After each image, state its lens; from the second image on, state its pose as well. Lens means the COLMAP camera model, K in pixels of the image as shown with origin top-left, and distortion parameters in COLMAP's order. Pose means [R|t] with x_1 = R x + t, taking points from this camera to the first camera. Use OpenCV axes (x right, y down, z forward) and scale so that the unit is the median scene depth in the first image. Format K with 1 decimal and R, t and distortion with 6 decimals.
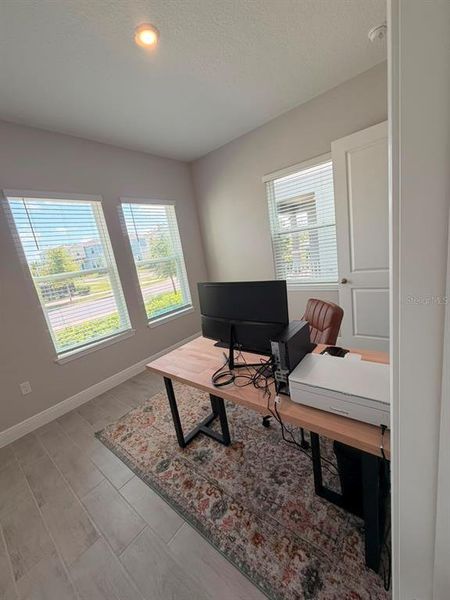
lens RADIAL K [[238.1, 0, 225.0], [0, 238.1, 300.0], [0, 0, 1]] dist [0.000758, 0.000067]
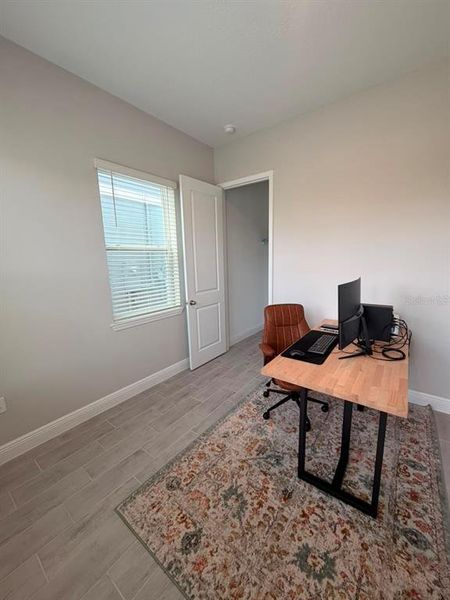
lens RADIAL K [[238.1, 0, 225.0], [0, 238.1, 300.0], [0, 0, 1]] dist [0.000758, 0.000067]
pose [[-0.028929, -0.022926, 0.999319, -0.939826], [0.237009, 0.971070, 0.029139, -0.140264], [-0.971077, 0.237691, -0.022658, 1.414018]]
